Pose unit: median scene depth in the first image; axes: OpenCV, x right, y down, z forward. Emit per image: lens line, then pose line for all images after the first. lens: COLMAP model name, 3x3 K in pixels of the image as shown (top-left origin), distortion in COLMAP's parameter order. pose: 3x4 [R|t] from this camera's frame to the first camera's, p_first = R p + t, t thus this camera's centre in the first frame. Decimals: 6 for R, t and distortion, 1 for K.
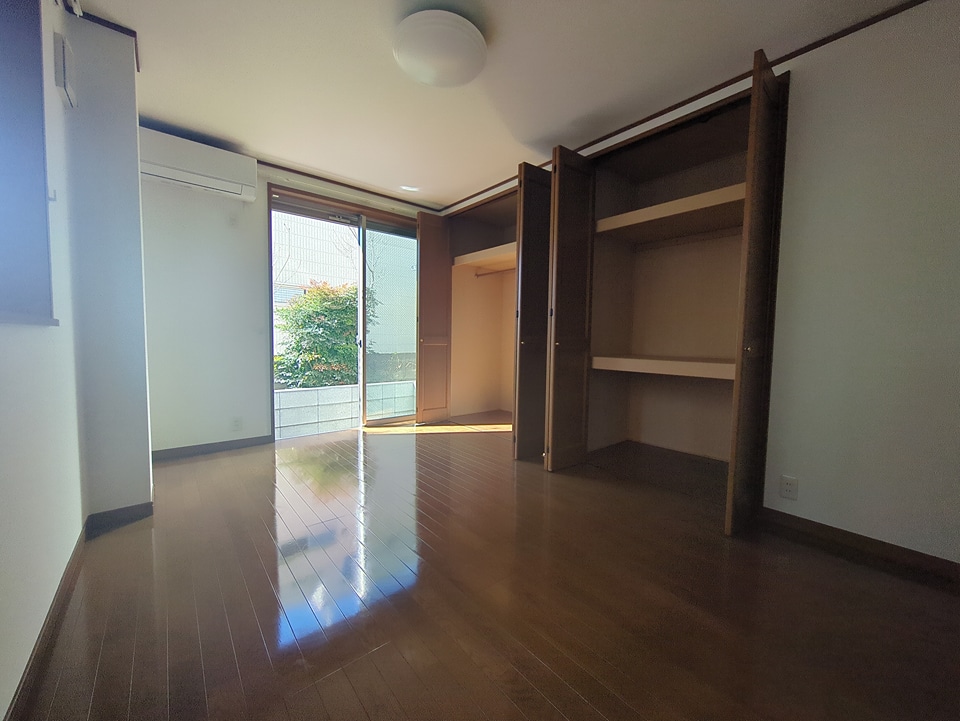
lens RADIAL K [[387.0, 0, 487.6], [0, 387.0, 354.1], [0, 0, 1]] dist [0.013956, 0.000087]
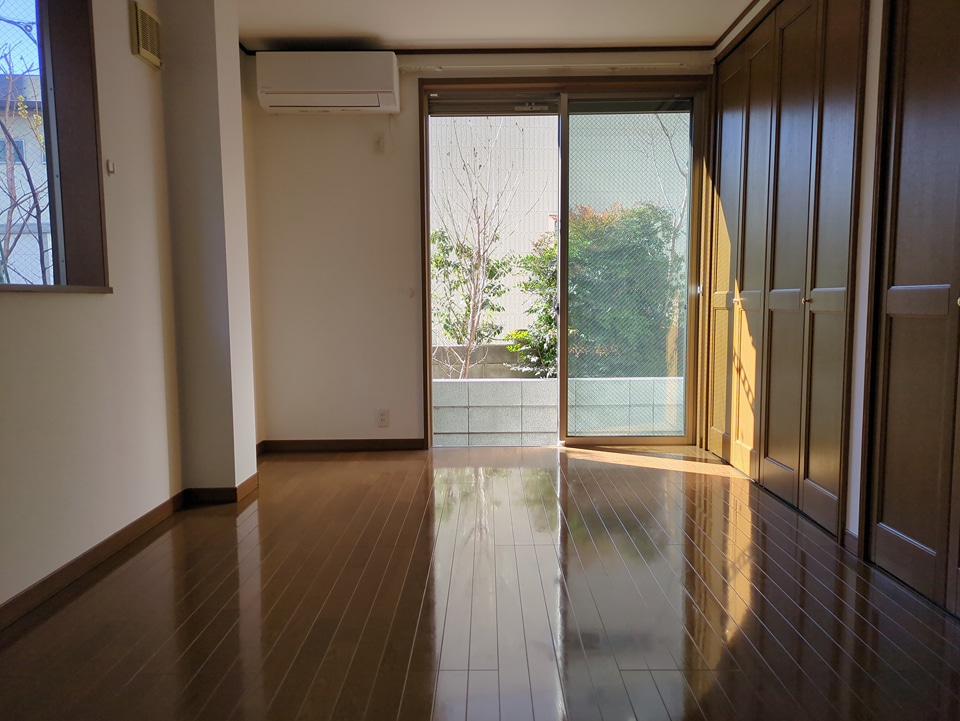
lens RADIAL K [[728.0, 0, 480.0], [0, 728.0, 360.5], [0, 0, 1]] dist [0.051153, -0.042669]
pose [[0.758779, 0.031668, -0.650578, 0.381370], [-0.004797, 0.999062, 0.043037, 0.006586], [0.651330, -0.029535, 0.758219, 0.059541]]
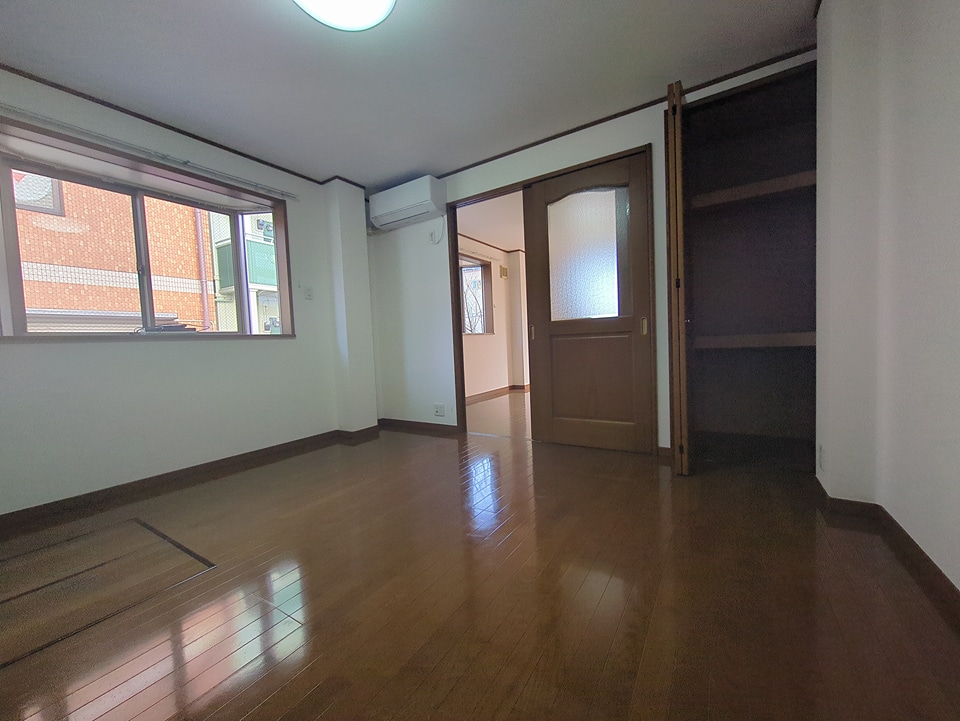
lens RADIAL K [[379.4, 0, 480.0], [0, 379.4, 360.5], [0, 0, 1]] dist [-0.001091, -0.000070]
pose [[0.295820, 0.016315, -0.955104, 1.255813], [0.008992, 0.999762, 0.019863, 0.056828], [0.955201, -0.014465, 0.295603, -0.191791]]
